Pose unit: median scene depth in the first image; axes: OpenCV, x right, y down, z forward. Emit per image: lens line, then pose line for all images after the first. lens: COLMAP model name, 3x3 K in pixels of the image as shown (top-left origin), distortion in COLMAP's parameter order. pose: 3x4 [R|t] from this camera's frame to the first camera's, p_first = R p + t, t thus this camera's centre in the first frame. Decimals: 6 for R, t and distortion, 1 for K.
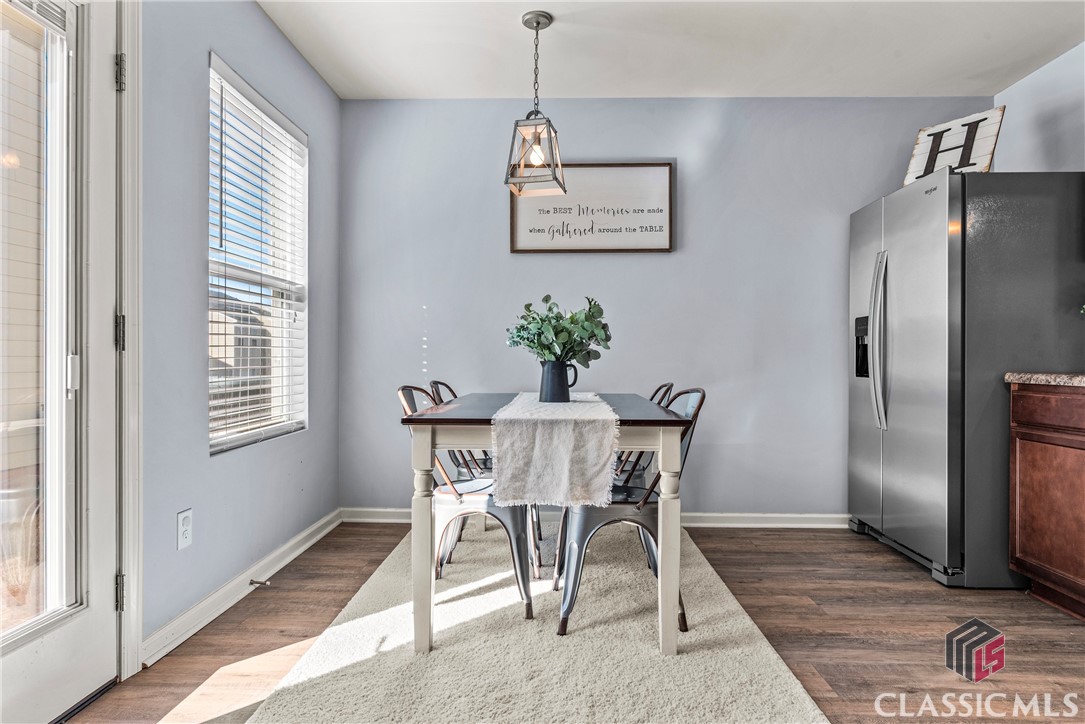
lens RADIAL K [[618.4, 0, 550.2], [0, 618.4, 363.3], [0, 0, 1]] dist [-0.008517, 0.000731]
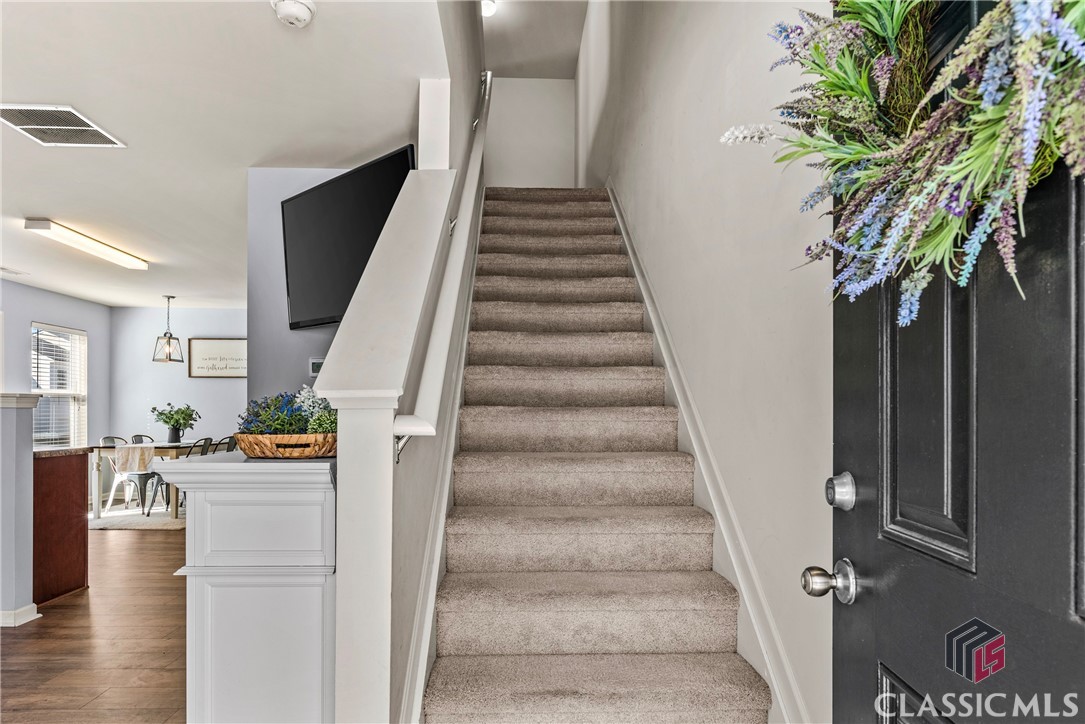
lens RADIAL K [[628.4, 0, 525.6], [0, 628.4, 417.0], [0, 0, 1]] dist [-0.002902, 0.000186]
pose [[0.998792, 0.002577, 0.049063, 1.498170], [-0.002476, 0.999995, -0.002128, -0.050914], [-0.049068, 0.002004, 0.998793, -1.905832]]
